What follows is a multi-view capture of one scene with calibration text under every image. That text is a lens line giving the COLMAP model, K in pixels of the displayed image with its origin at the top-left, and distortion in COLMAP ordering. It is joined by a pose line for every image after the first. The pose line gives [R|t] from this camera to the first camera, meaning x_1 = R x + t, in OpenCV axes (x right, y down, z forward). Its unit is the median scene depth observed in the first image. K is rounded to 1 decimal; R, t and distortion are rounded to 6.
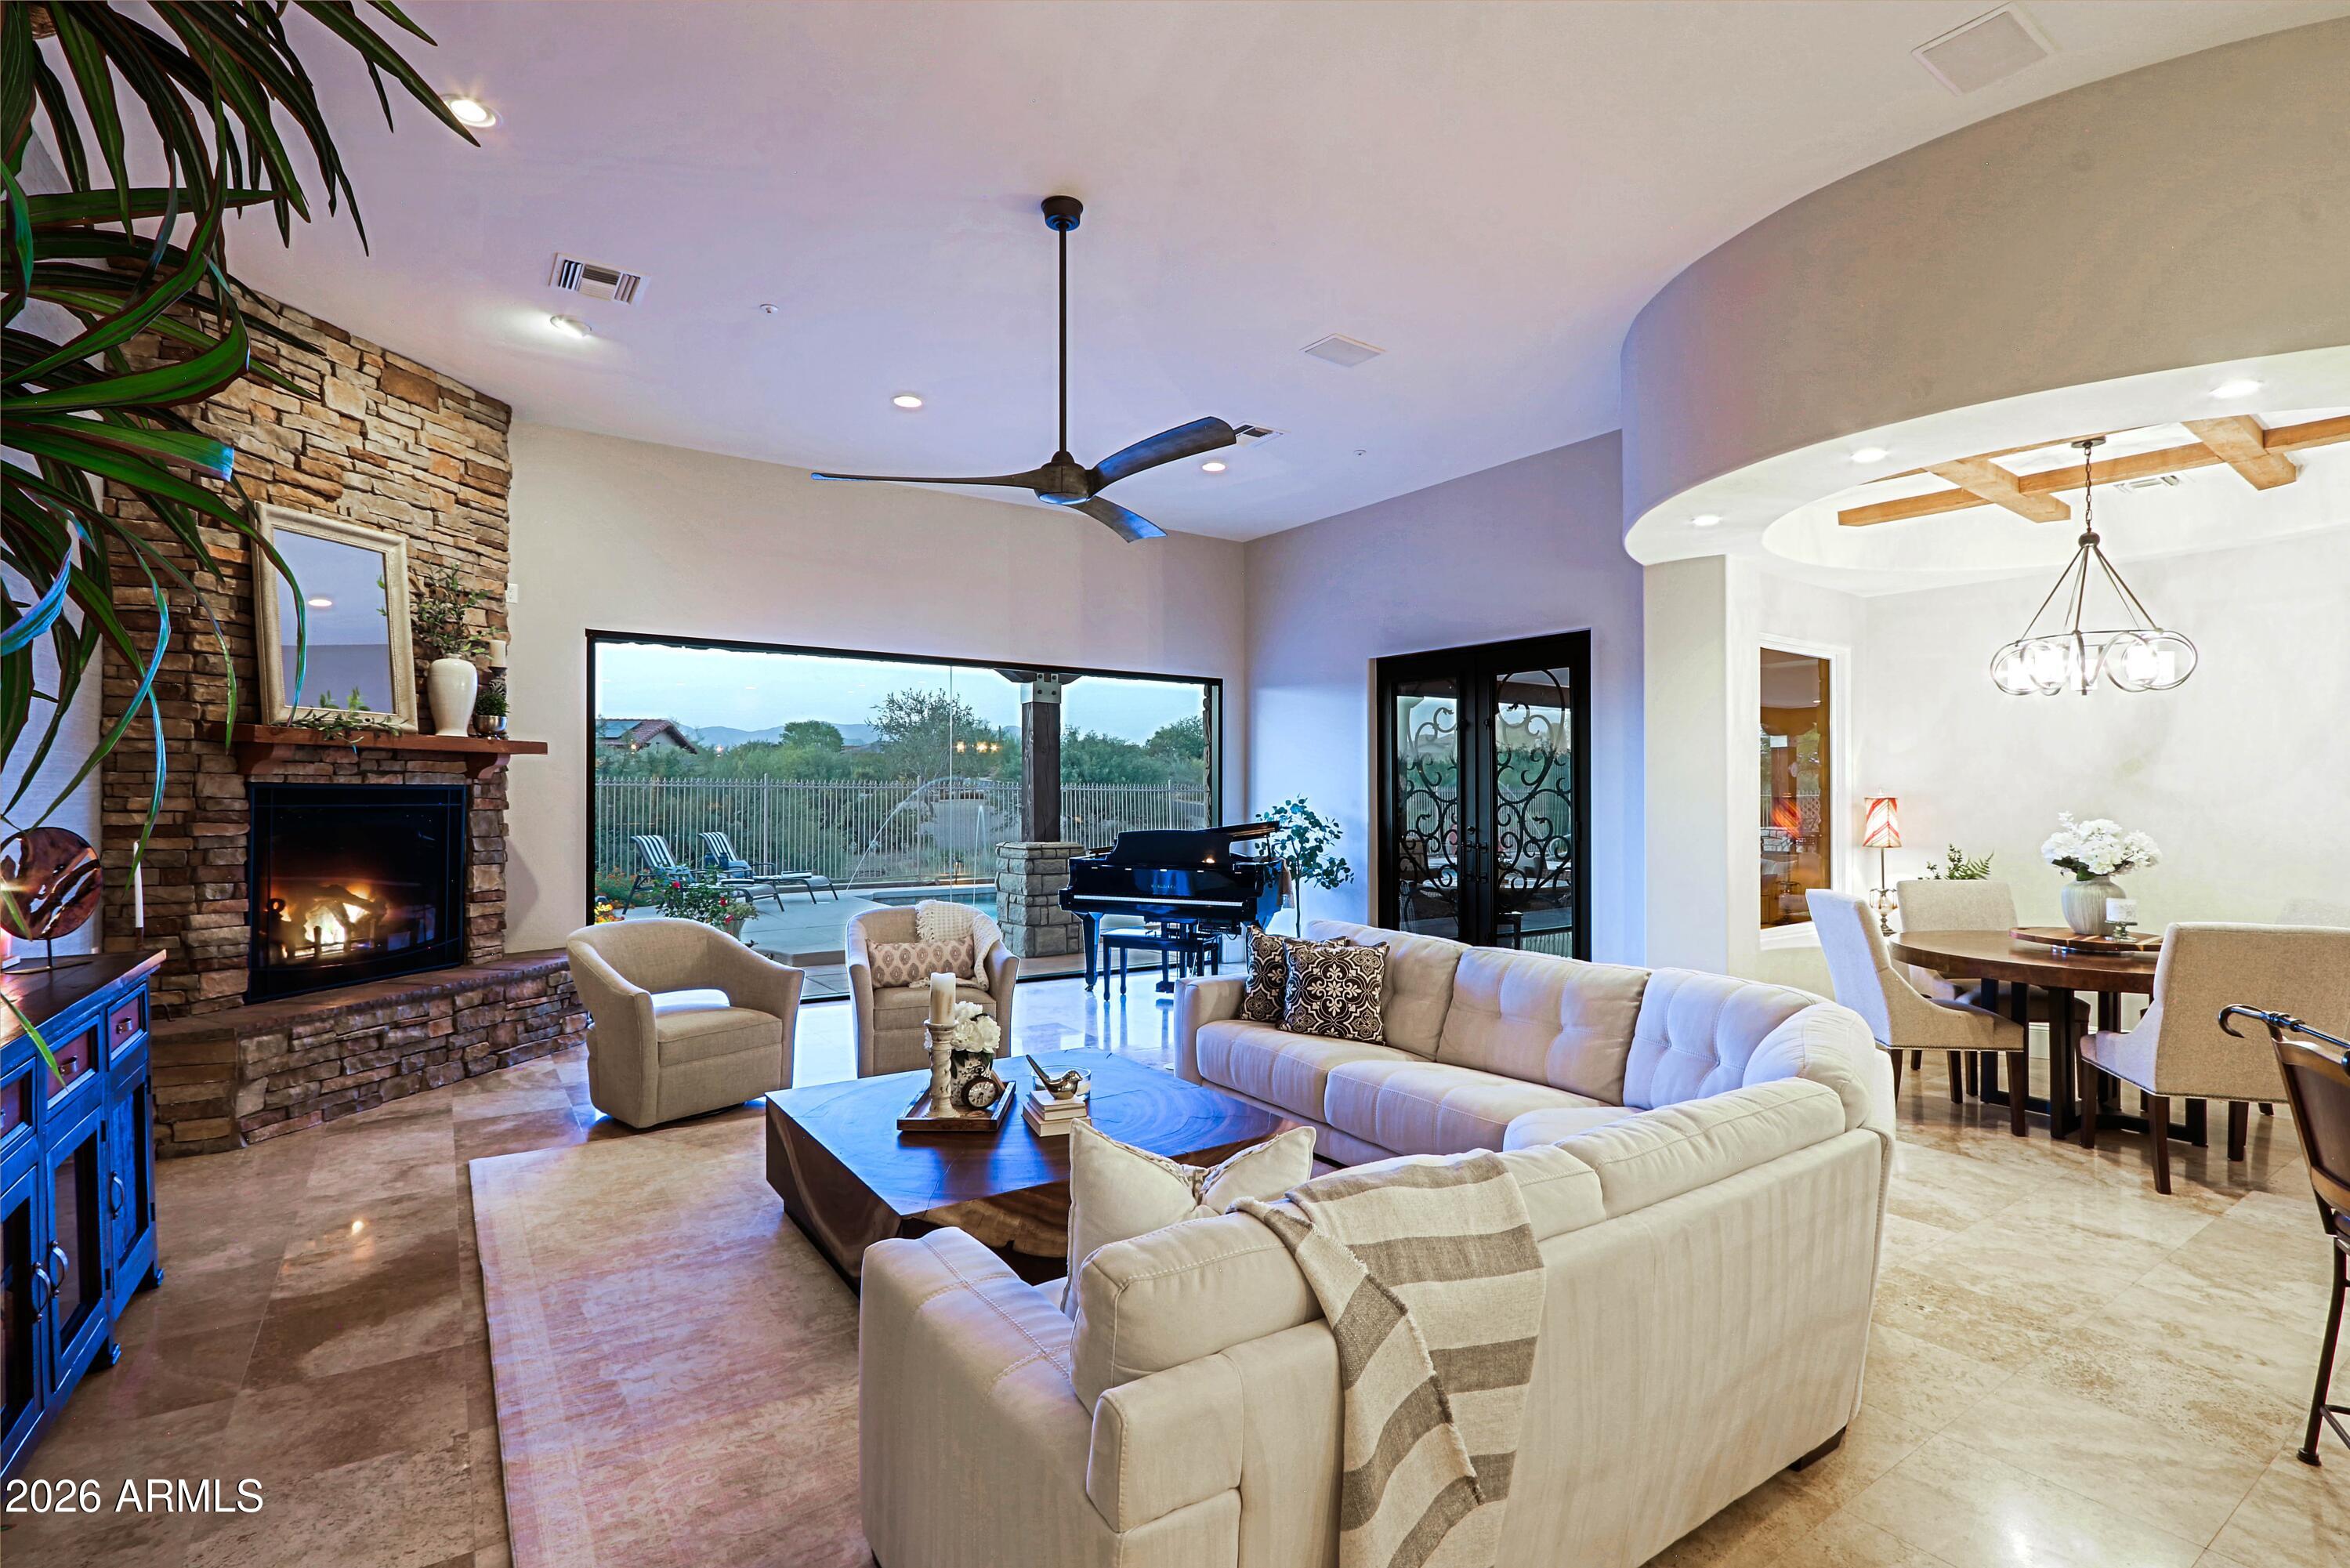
lens RADIAL K [[1112.0, 0, 1169.1], [0, 1112.0, 793.6], [0, 0, 1]] dist [-0.015369, 0.001518]
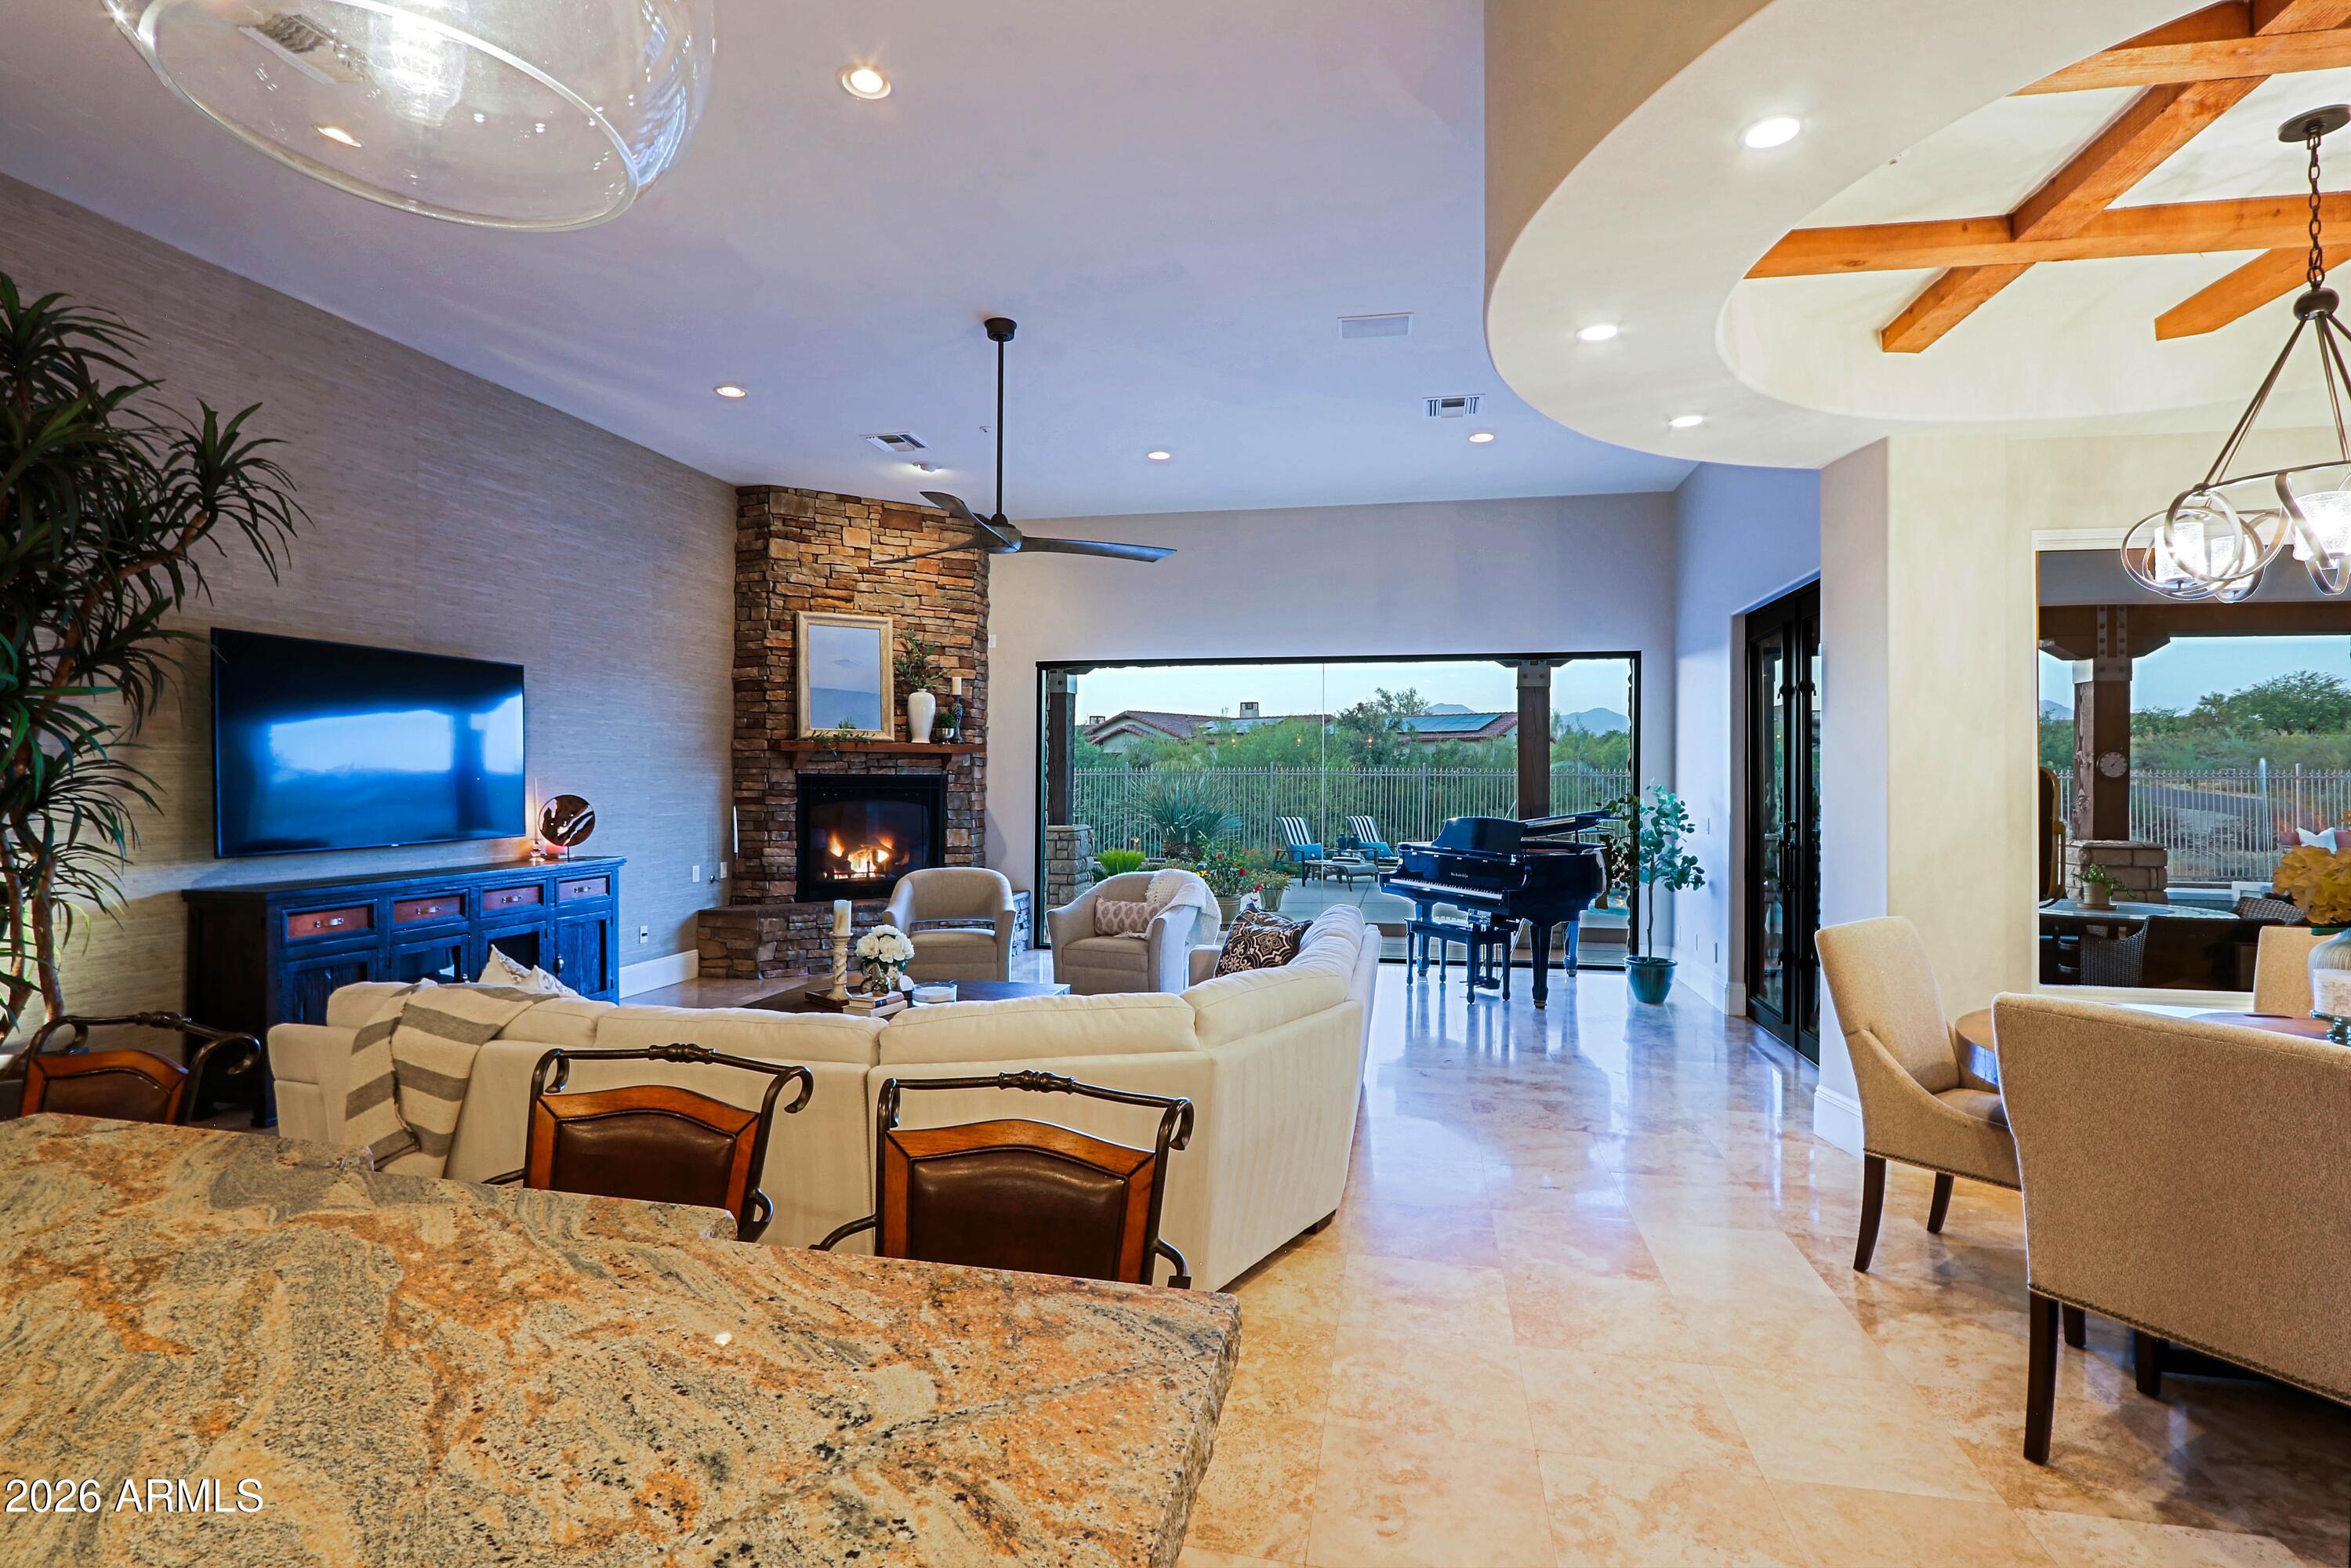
lens RADIAL K [[1112.5, 0, 1130.8], [0, 1112.5, 777.7], [0, 0, 1]] dist [-0.015369, 0.001518]
pose [[0.678561, -0.003452, -0.734536, 0.724786], [-0.000281, 0.999988, -0.004959, 0.004134], [0.734544, 0.003571, 0.678552, 0.181067]]
